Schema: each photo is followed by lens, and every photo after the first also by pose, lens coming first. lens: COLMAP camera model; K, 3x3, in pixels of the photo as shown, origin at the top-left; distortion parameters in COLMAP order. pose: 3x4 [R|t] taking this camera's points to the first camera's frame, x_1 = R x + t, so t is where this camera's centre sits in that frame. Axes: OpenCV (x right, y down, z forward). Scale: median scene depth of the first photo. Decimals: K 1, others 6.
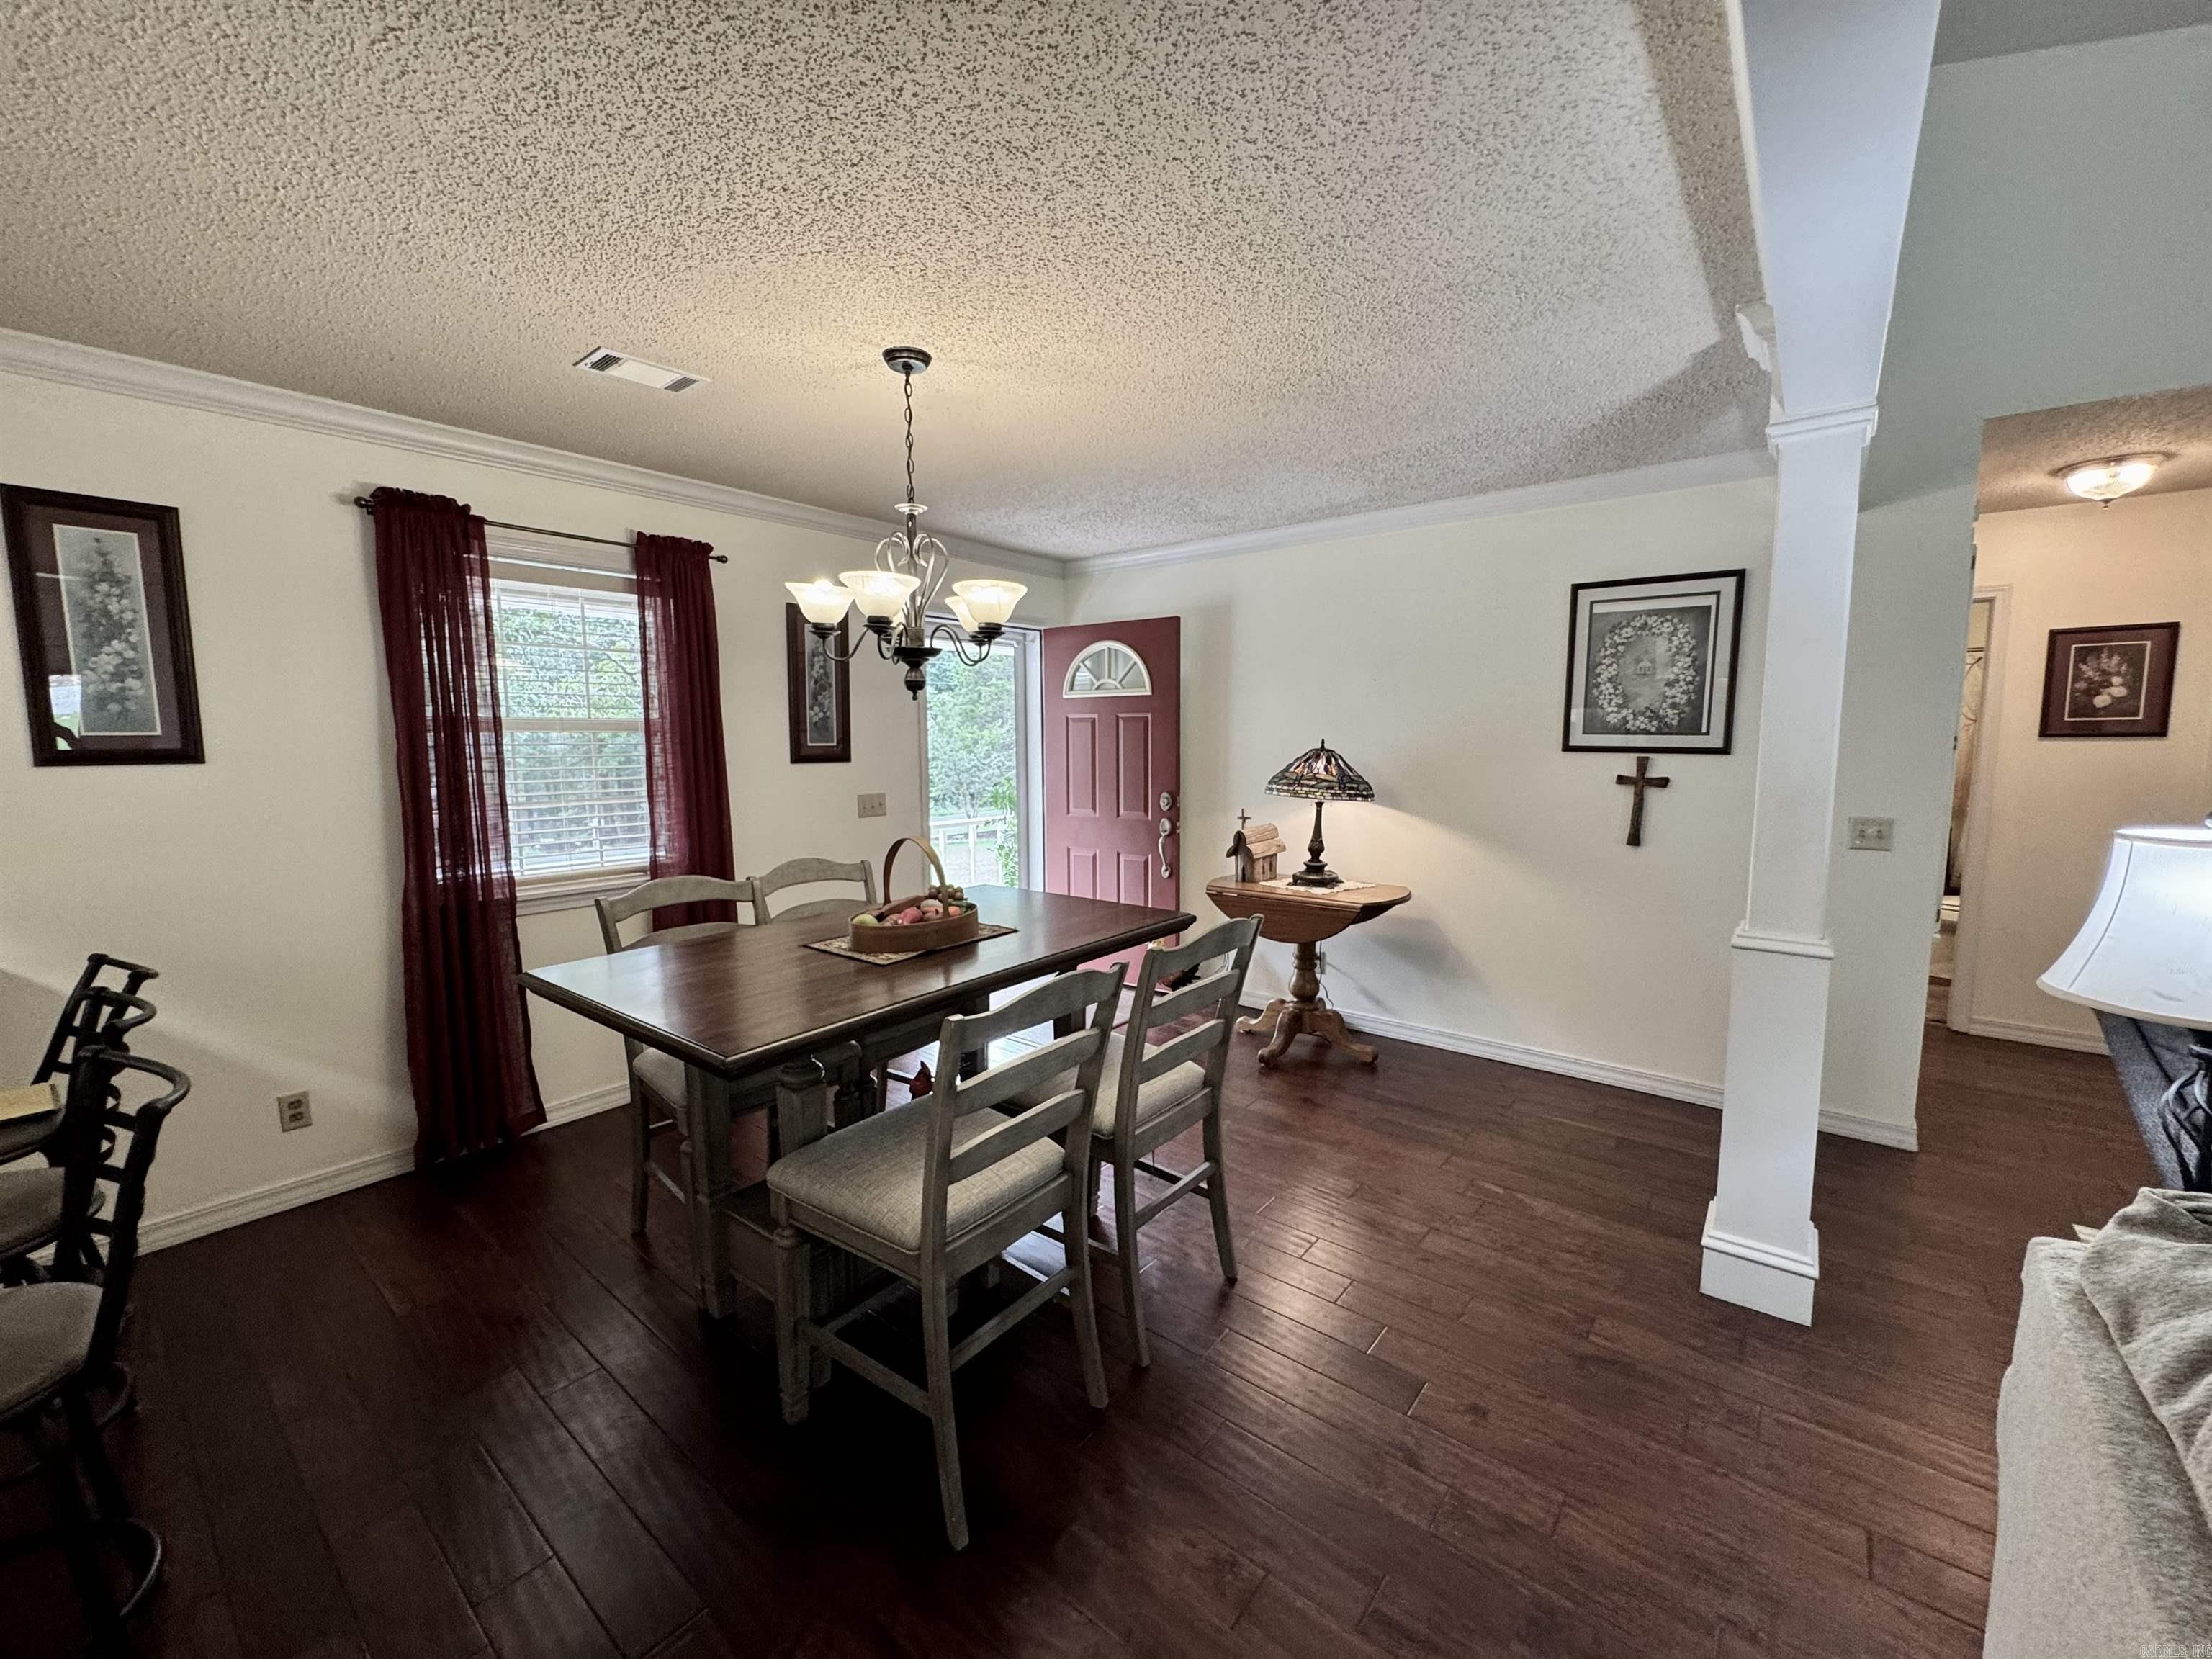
lens RADIAL K [[880.5, 0, 1106.0], [0, 880.5, 829.5], [0, 0, 1]] dist [-0.002976, 0.000096]
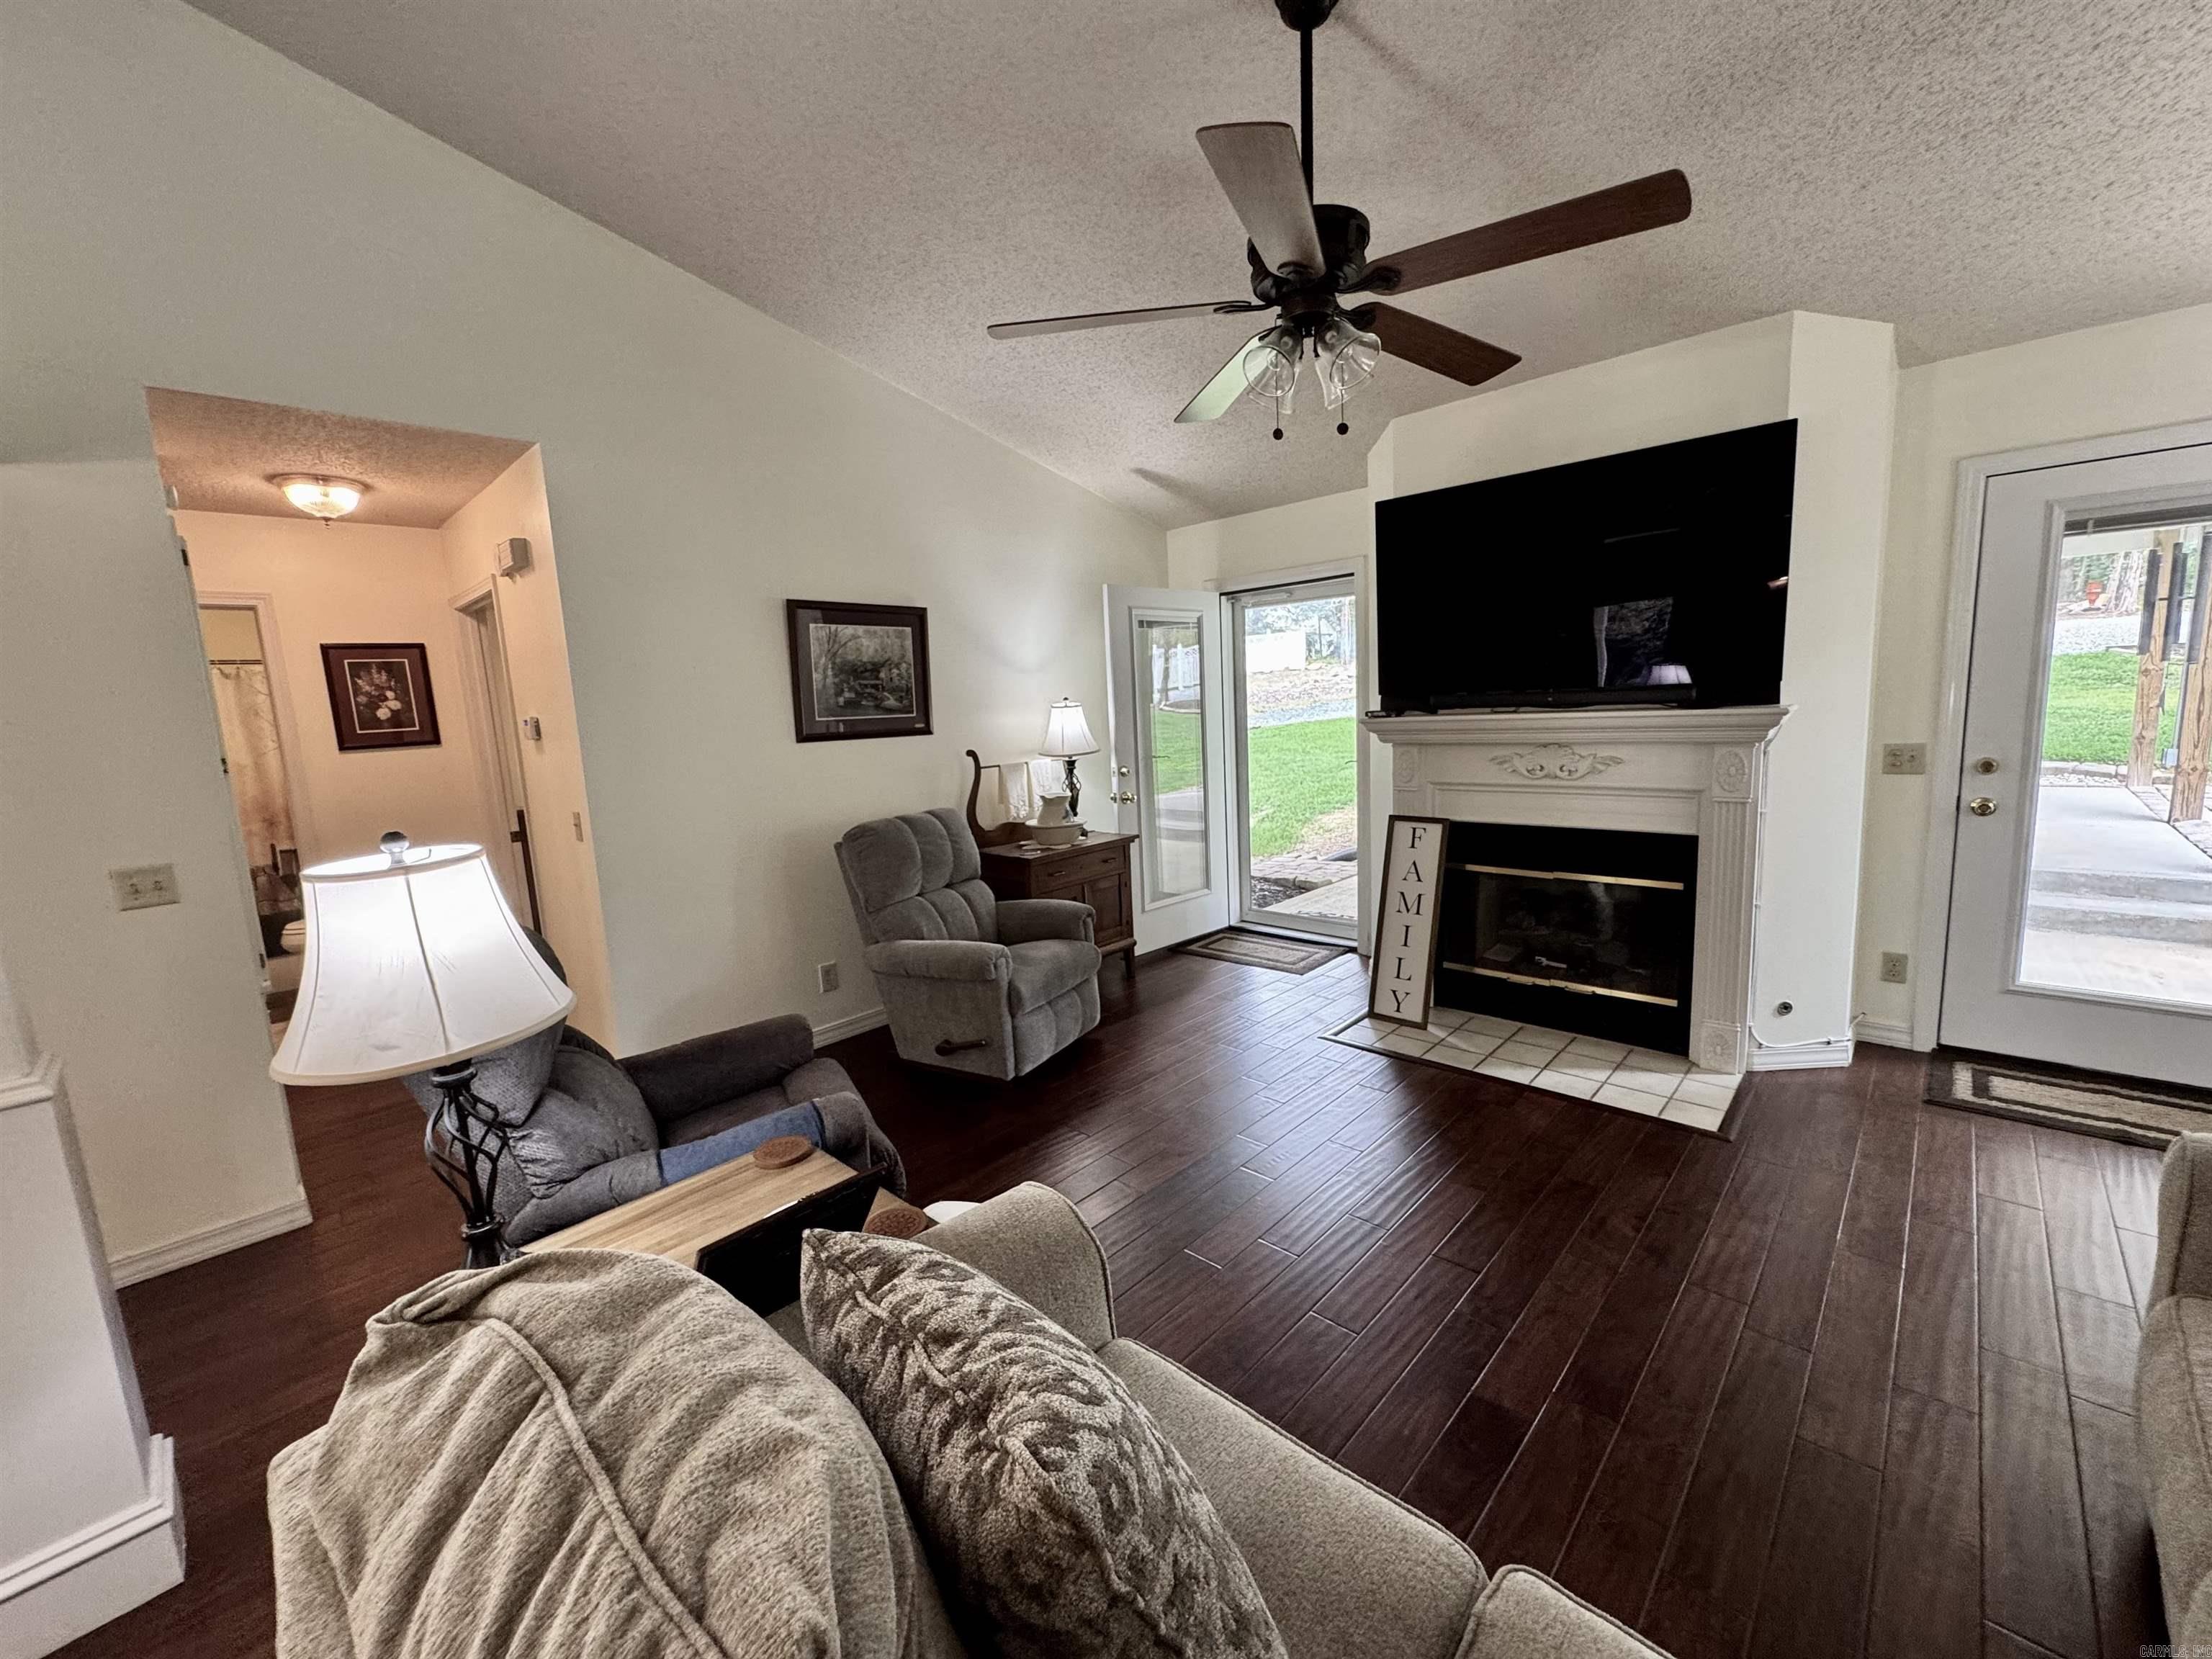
lens RADIAL K [[880.5, 0, 1106.0], [0, 880.5, 829.5], [0, 0, 1]] dist [-0.002976, 0.000096]
pose [[0.081690, -0.144532, 0.986122, 0.157958], [0.156994, 0.978943, 0.130474, -0.012287], [-0.984215, 0.144156, 0.102661, 0.055019]]
